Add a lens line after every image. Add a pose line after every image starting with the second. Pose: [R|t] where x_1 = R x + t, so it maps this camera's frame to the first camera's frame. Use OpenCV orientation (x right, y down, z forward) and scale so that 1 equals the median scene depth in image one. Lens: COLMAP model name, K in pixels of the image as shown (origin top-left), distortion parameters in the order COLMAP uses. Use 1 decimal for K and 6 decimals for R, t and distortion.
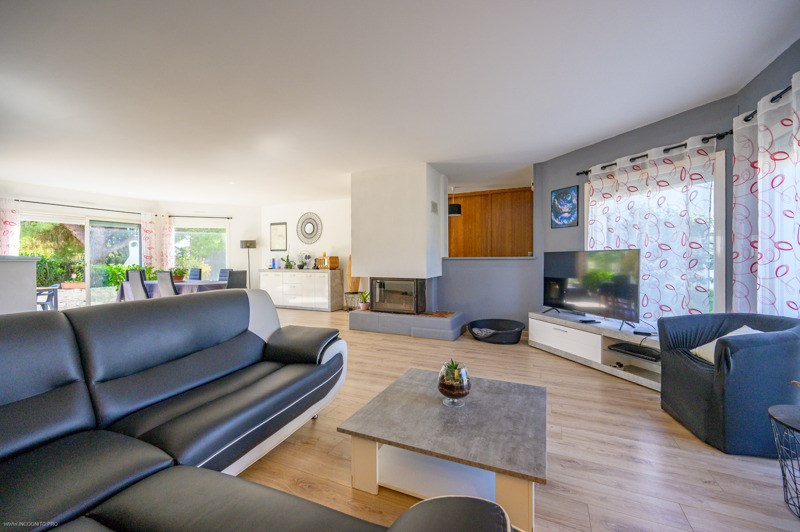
lens RADIAL K [[324.4, 0, 400.0], [0, 324.4, 264.5], [0, 0, 1]] dist [0.001035, 0.000080]
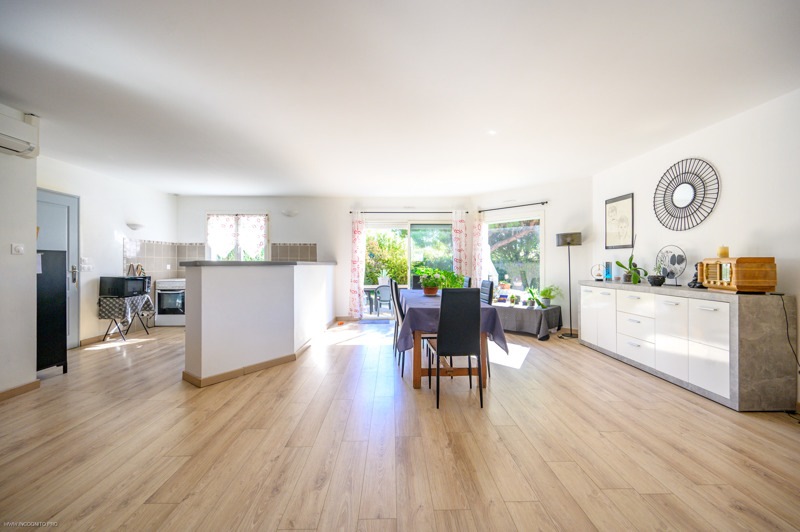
lens RADIAL K [[324.4, 0, 400.0], [0, 324.4, 264.5], [0, 0, 1]] dist [0.001035, 0.000080]
pose [[0.451197, 0.009295, -0.892376, -0.056931], [-0.014011, 0.999896, 0.003331, -0.012353], [0.892314, 0.011000, 0.451281, 0.456375]]
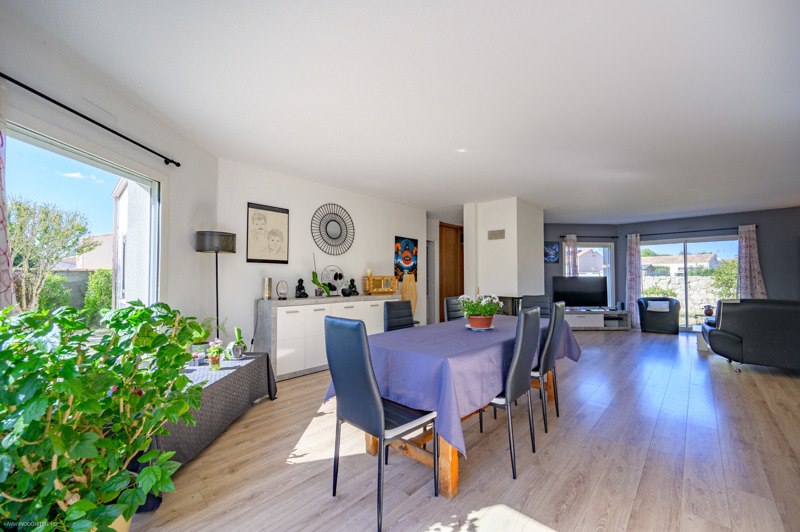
lens RADIAL K [[324.4, 0, 400.0], [0, 324.4, 264.5], [0, 0, 1]] dist [0.001035, 0.000080]
pose [[0.293757, 0.047083, 0.954720, -0.833523], [0.015494, 0.998420, -0.054006, -0.010923], [-0.955754, 0.030657, 0.292564, 0.712827]]
